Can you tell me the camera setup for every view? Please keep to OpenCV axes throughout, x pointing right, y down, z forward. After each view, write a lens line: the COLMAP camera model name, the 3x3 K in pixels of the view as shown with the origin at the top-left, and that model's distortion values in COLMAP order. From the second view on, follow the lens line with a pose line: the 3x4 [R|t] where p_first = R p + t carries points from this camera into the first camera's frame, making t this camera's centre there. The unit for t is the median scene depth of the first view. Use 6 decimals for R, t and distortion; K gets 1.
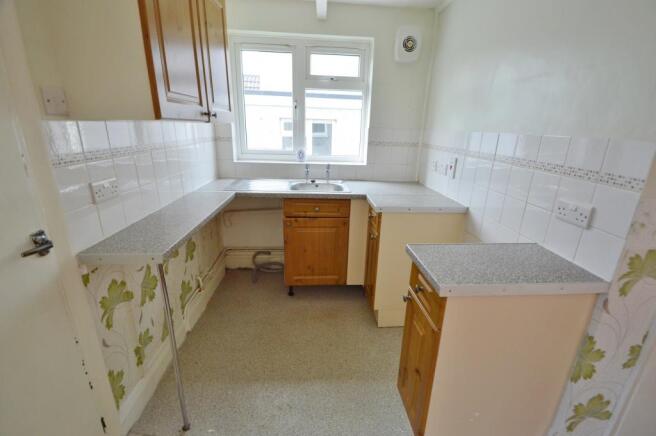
lens RADIAL K [[292.7, 0, 328.0], [0, 292.7, 220.3], [0, 0, 1]] dist [0.000383, -0.000659]
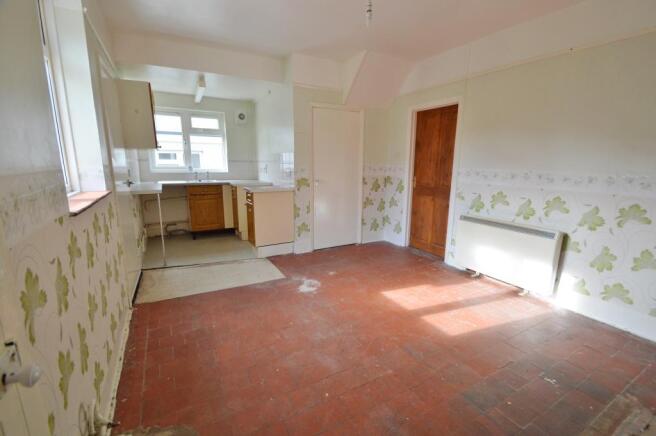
lens RADIAL K [[292.7, 0, 334.1], [0, 292.7, 216.4], [0, 0, 1]] dist [0.000383, -0.000659]
pose [[0.892135, -0.103062, 0.439855, -0.139051], [0.154120, 0.984654, -0.081880, 0.404275], [-0.424667, 0.140839, 0.894328, -1.094925]]
